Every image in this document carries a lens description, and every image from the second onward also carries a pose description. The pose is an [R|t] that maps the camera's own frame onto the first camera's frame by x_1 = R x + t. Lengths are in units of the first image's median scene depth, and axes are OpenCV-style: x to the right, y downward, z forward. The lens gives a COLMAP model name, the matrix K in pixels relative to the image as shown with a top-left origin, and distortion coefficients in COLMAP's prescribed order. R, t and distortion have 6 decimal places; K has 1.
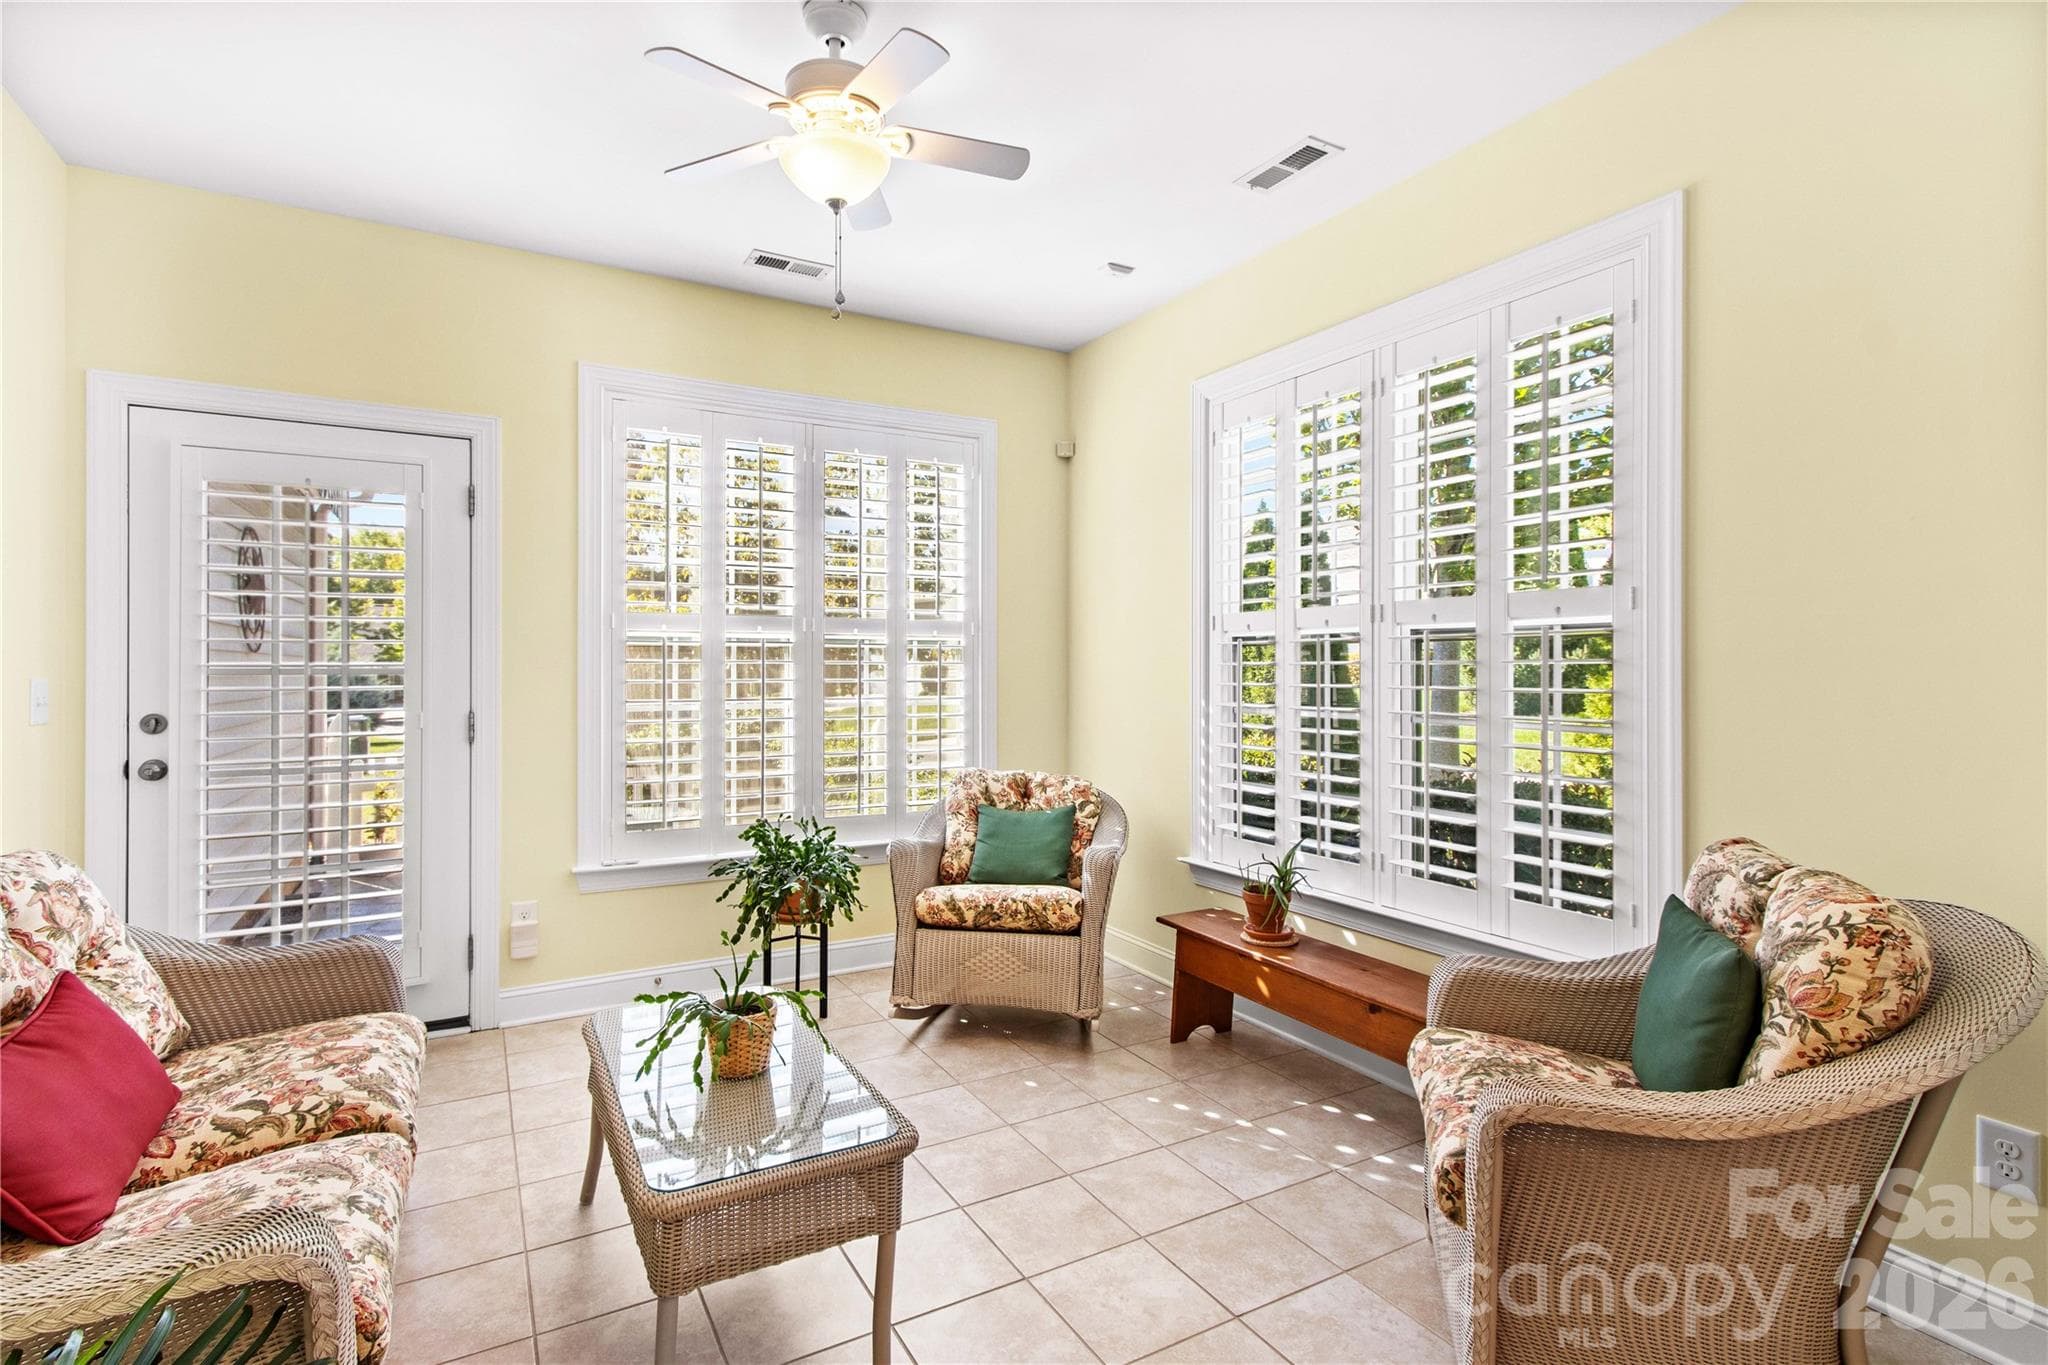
lens RADIAL K [[996.0, 0, 1027.1], [0, 996.0, 670.6], [0, 0, 1]] dist [0.016324, -0.000139]
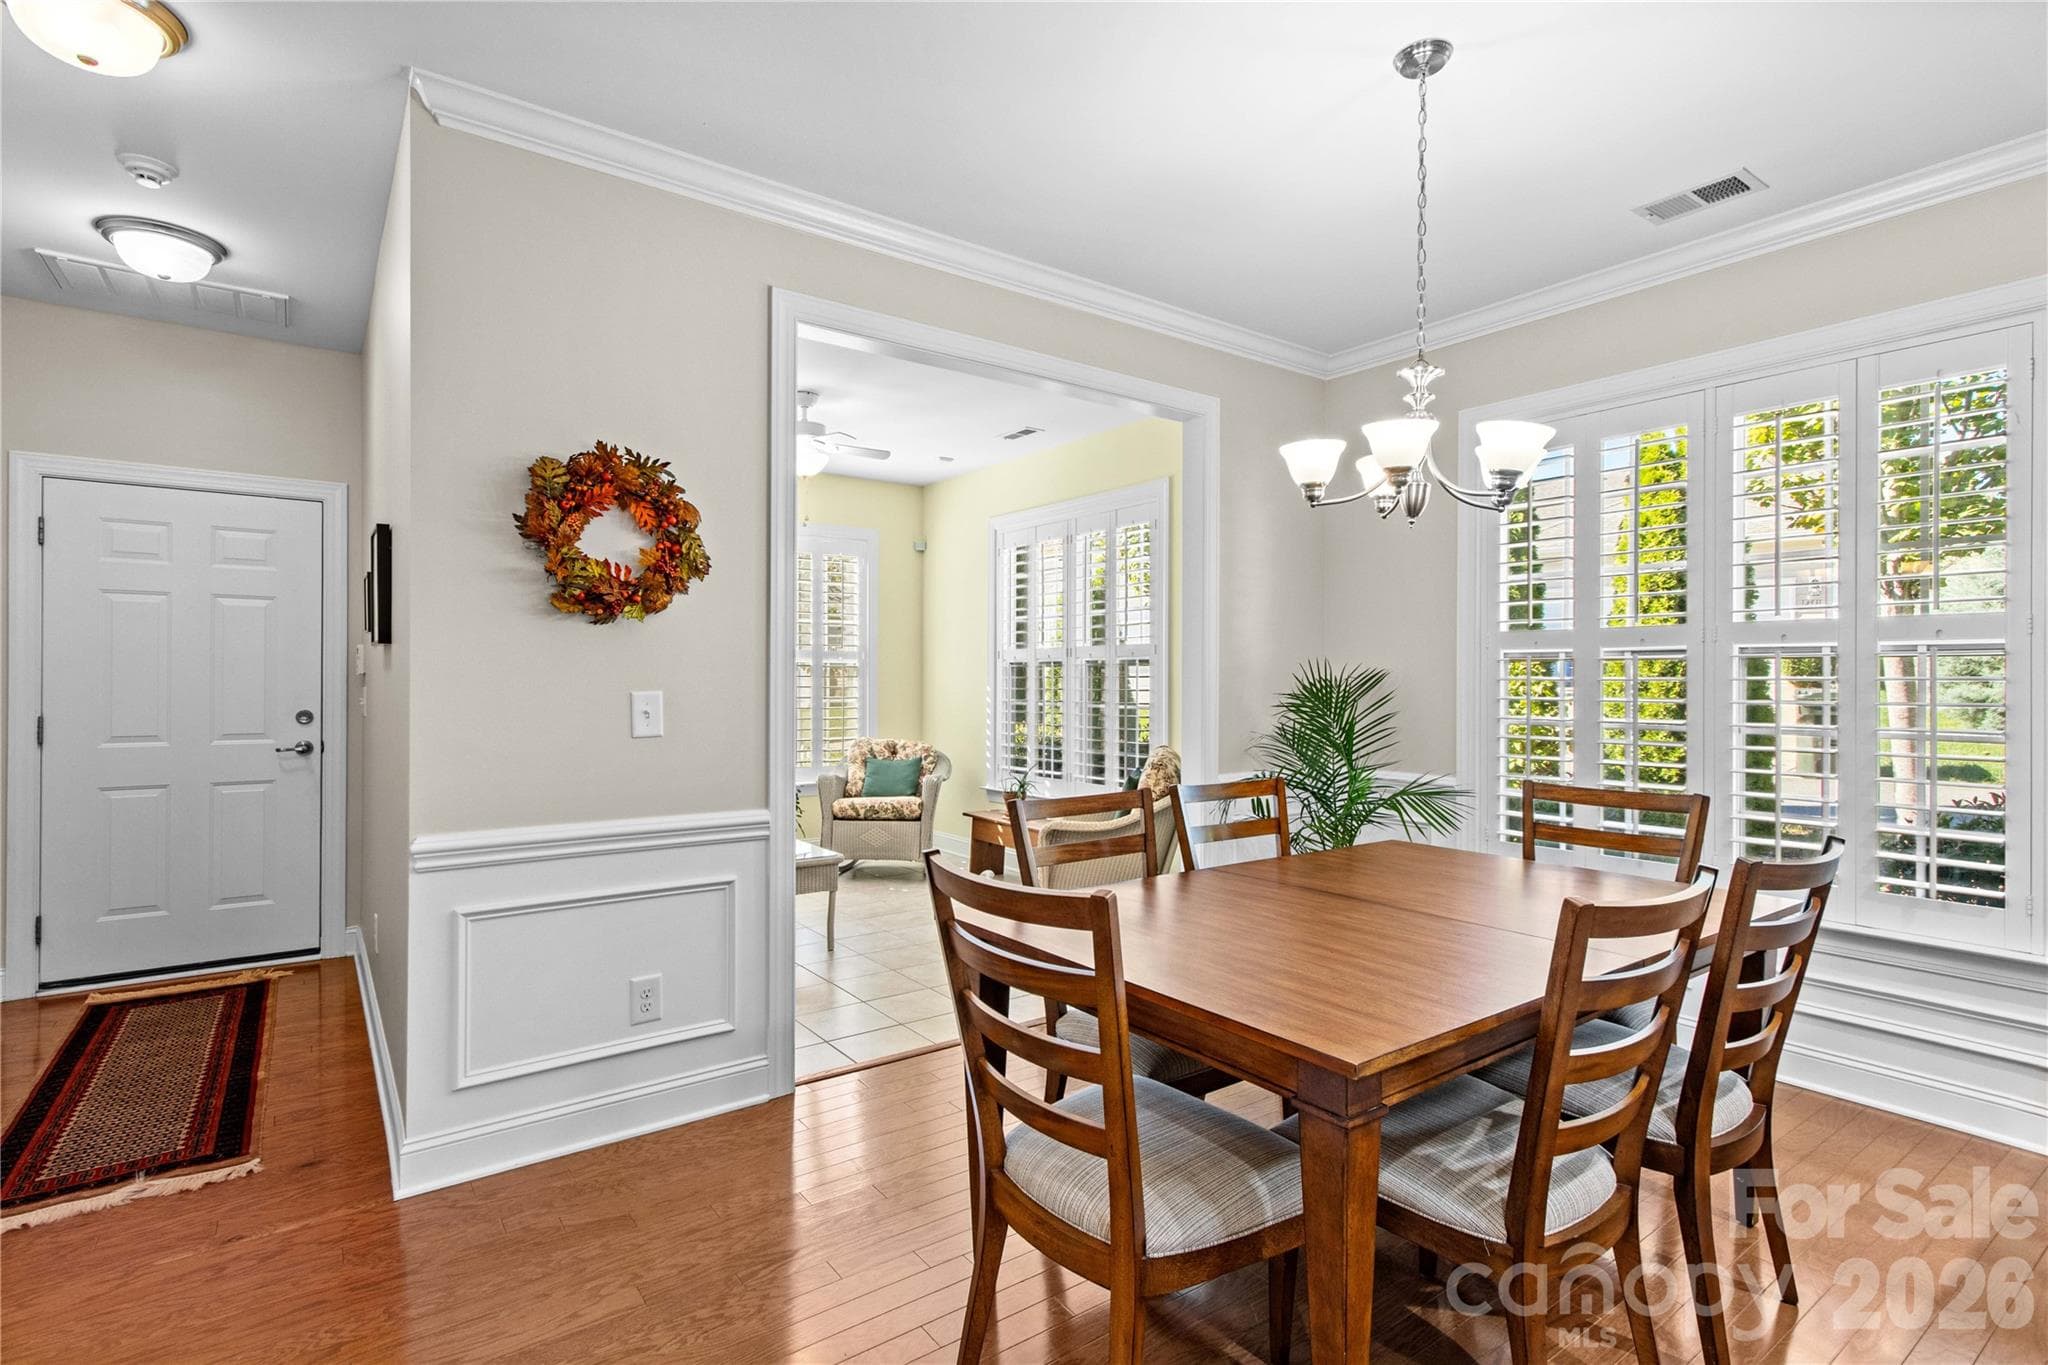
lens RADIAL K [[996.0, 0, 1016.0], [0, 996.0, 681.8], [0, 0, 1]] dist [0.016324, -0.000139]
pose [[0.994933, 0.000952, 0.100537, 0.037745], [-0.000896, 0.999999, -0.000603, 0.002390], [-0.100538, 0.000510, 0.994933, -0.809112]]
